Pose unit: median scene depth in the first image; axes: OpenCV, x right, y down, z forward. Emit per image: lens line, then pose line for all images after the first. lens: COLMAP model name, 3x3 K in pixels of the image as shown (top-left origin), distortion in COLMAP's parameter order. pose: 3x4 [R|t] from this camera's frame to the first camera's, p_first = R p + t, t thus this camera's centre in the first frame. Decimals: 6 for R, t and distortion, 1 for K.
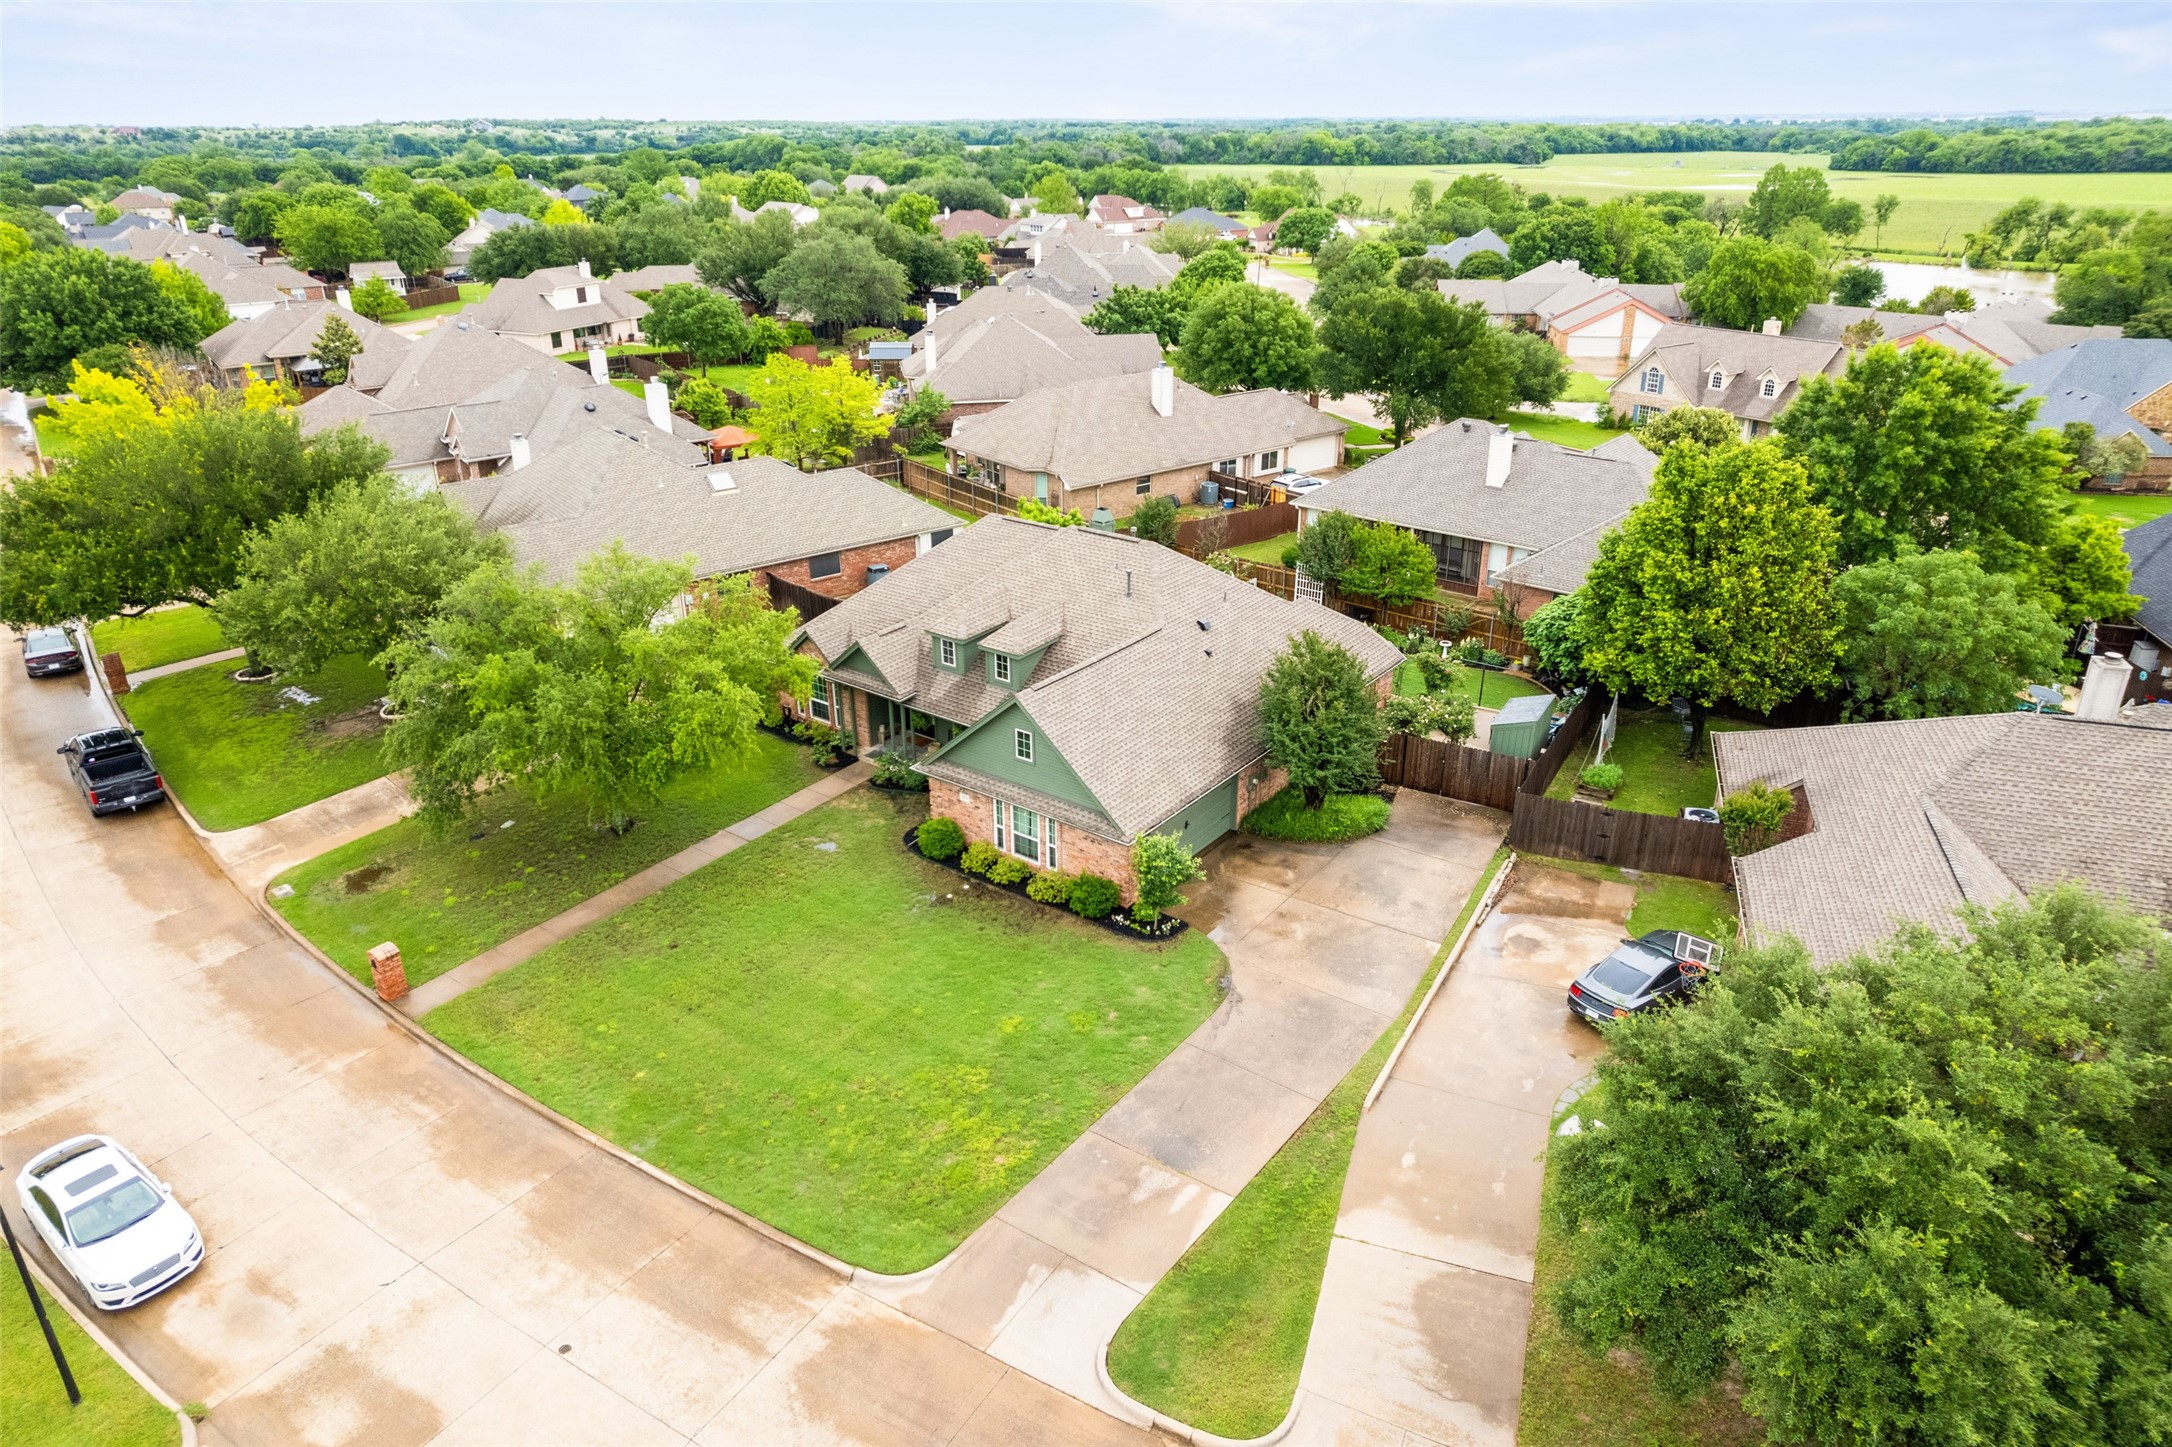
lens RADIAL K [[1470.3, 0, 1086.0], [0, 1470.3, 723.5], [0, 0, 1]] dist [-0.033912, 0.001932]
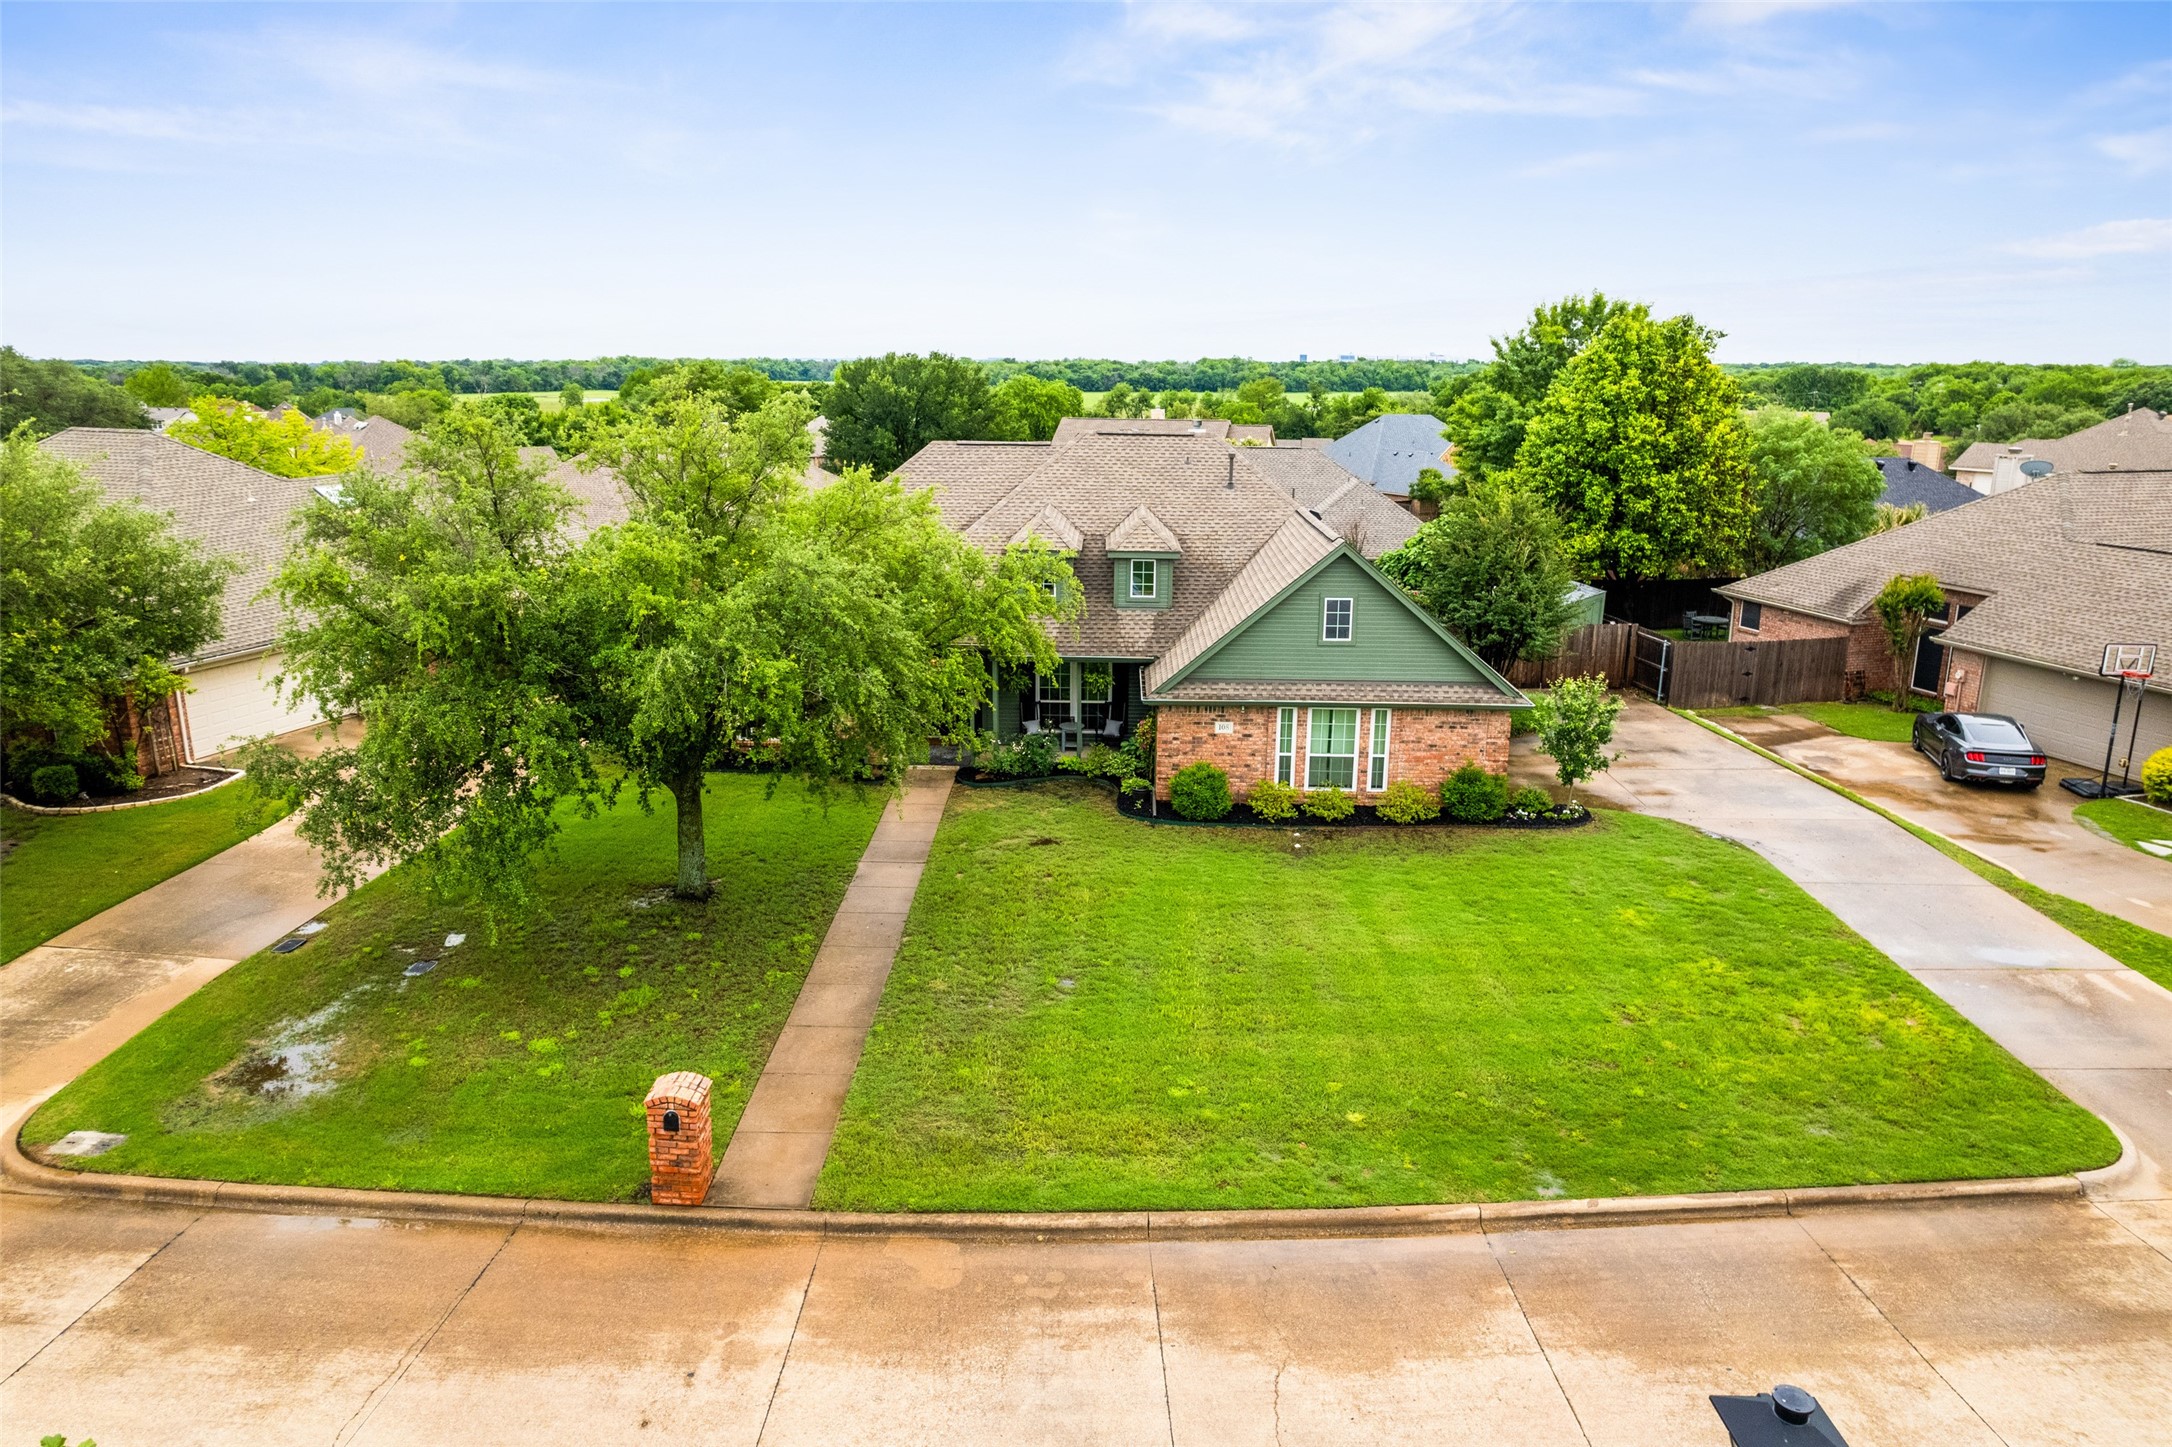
lens RADIAL K [[1470.3, 0, 1086.0], [0, 1470.3, 723.5], [0, 0, 1]] dist [-0.033912, 0.001932]
pose [[0.800974, -0.127157, 0.585040, -0.659037], [0.225550, 0.969277, -0.098129, 0.123800], [-0.554588, 0.210555, 0.805046, 0.563186]]
